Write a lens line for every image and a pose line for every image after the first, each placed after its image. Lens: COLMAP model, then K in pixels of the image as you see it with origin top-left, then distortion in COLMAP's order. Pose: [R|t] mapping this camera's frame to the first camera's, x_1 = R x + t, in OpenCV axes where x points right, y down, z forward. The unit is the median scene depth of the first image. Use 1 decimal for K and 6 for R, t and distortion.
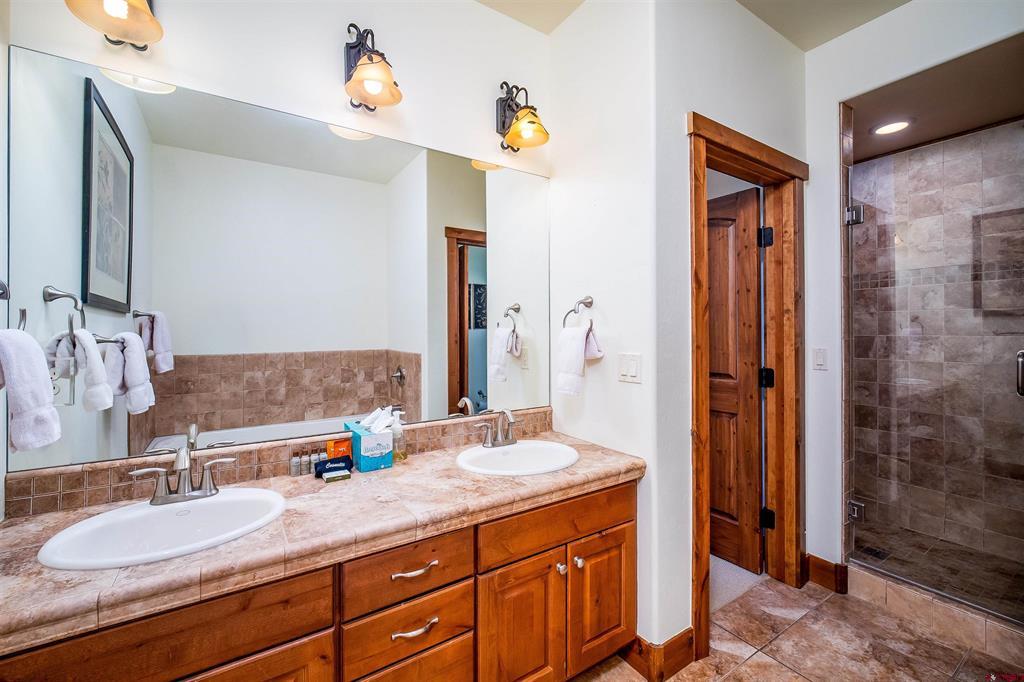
lens RADIAL K [[415.8, 0, 508.3], [0, 415.8, 335.5], [0, 0, 1]] dist [0.001625, 0.000086]
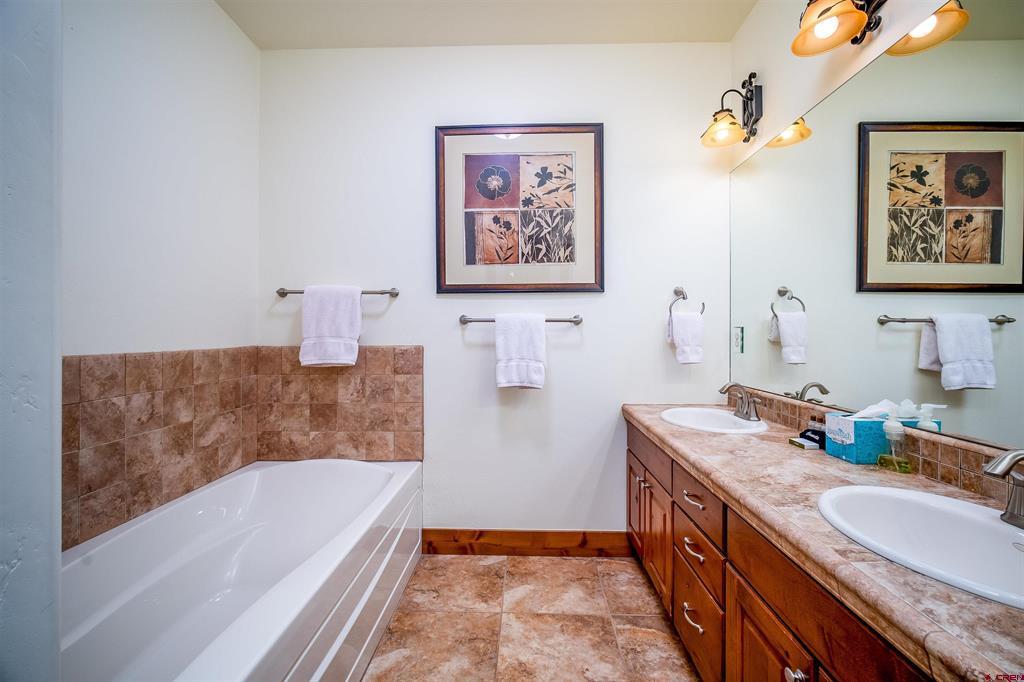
lens RADIAL K [[415.8, 0, 511.9], [0, 415.8, 337.5], [0, 0, 1]] dist [0.001625, 0.000086]
pose [[-0.572570, 0.010123, -0.819793, 0.839675], [-0.001194, 0.999912, 0.013181, 0.063001], [0.819855, 0.008526, -0.572508, 0.995202]]
